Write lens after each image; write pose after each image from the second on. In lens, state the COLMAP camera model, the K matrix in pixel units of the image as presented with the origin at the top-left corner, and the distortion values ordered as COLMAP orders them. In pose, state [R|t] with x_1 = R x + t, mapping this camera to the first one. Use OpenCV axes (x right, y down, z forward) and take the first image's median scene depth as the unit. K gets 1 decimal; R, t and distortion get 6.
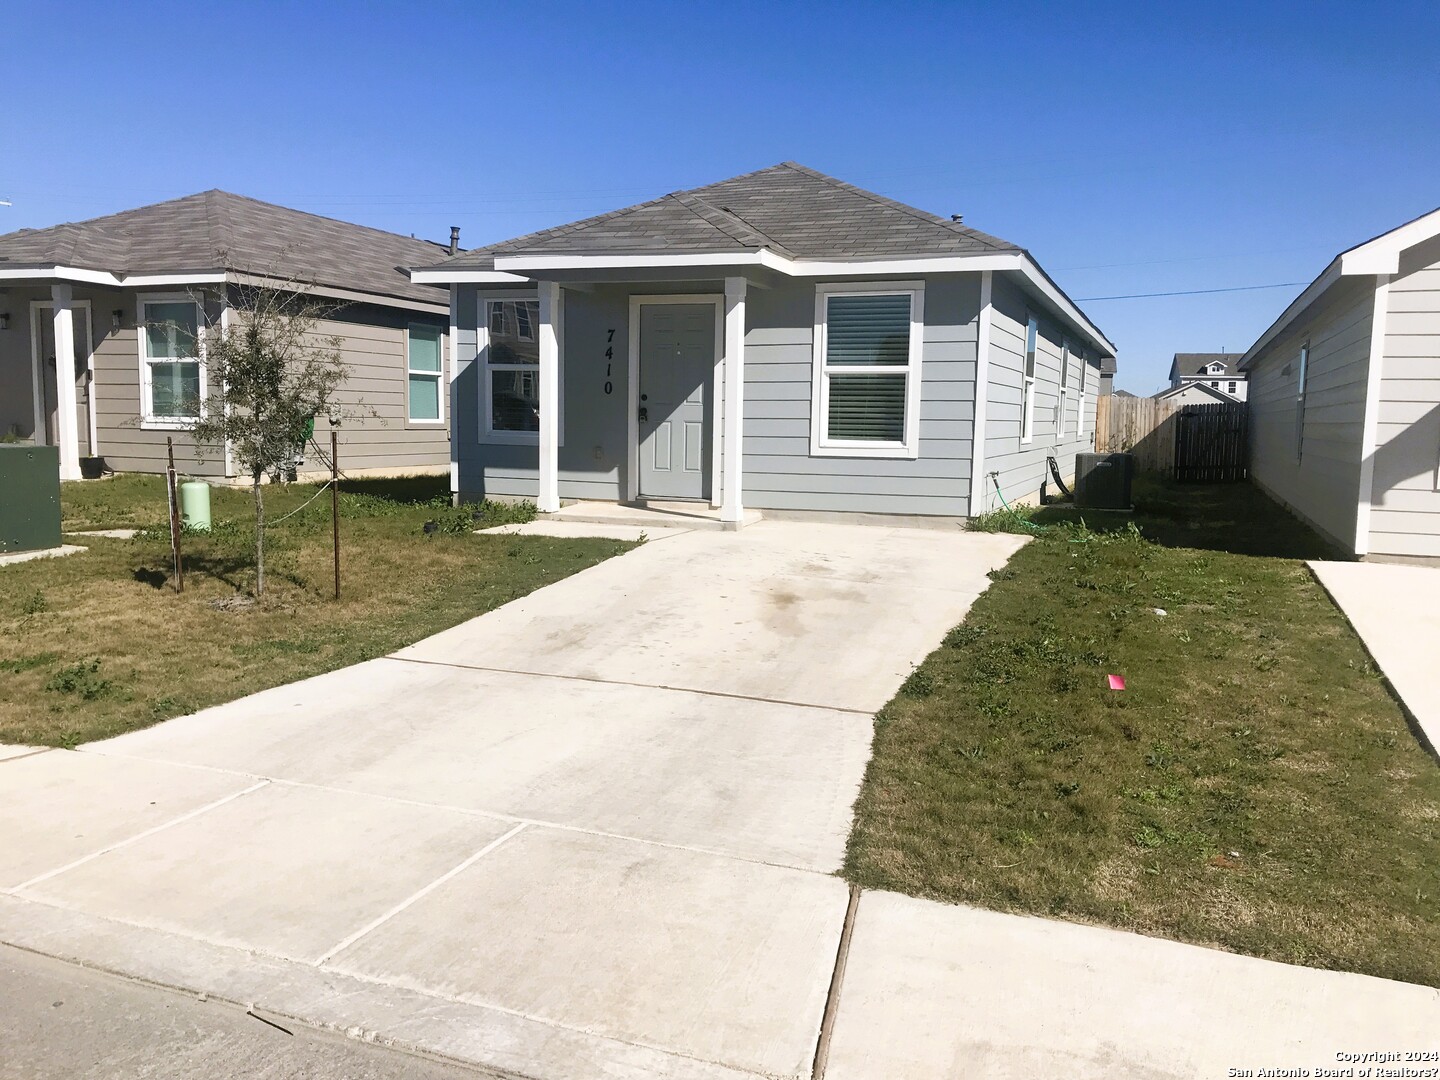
lens RADIAL K [[1173.0, 0, 719.2], [0, 1173.0, 544.8], [0, 0, 1]] dist [0.025761, -0.012826]
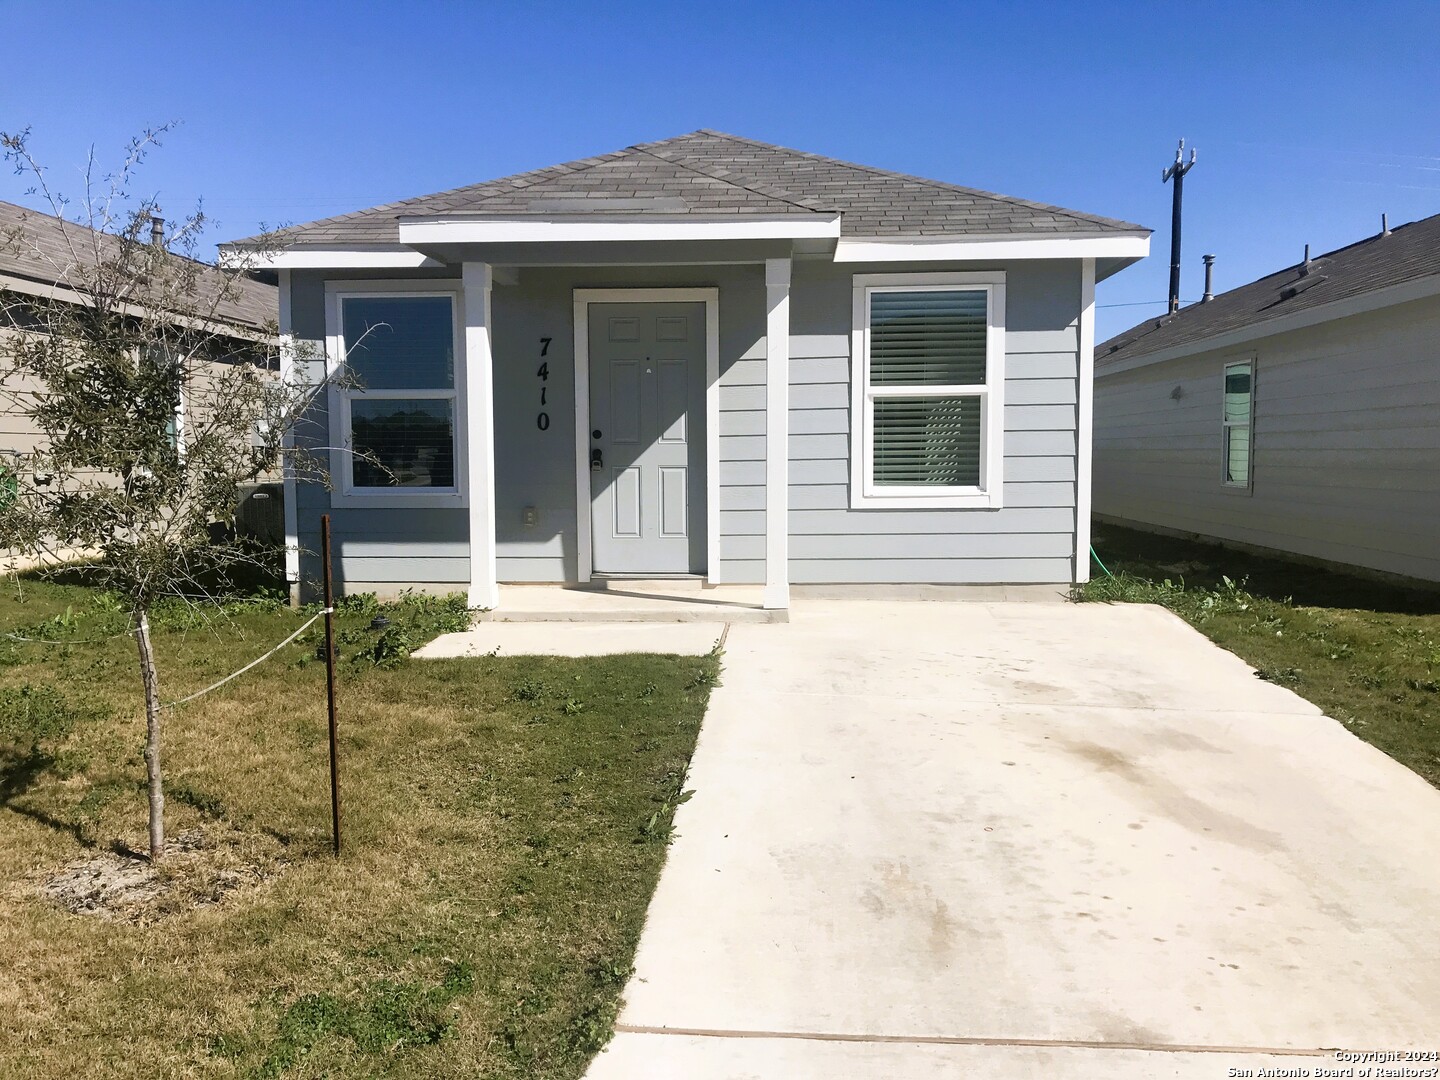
lens RADIAL K [[1173.0, 0, 718.8], [0, 1173.0, 533.0], [0, 0, 1]] dist [0.025761, -0.012826]
pose [[0.953592, -0.044239, 0.297833, -0.219428], [0.055914, 0.997961, -0.030790, -0.043482], [-0.295864, 0.046014, 0.954121, 0.330864]]
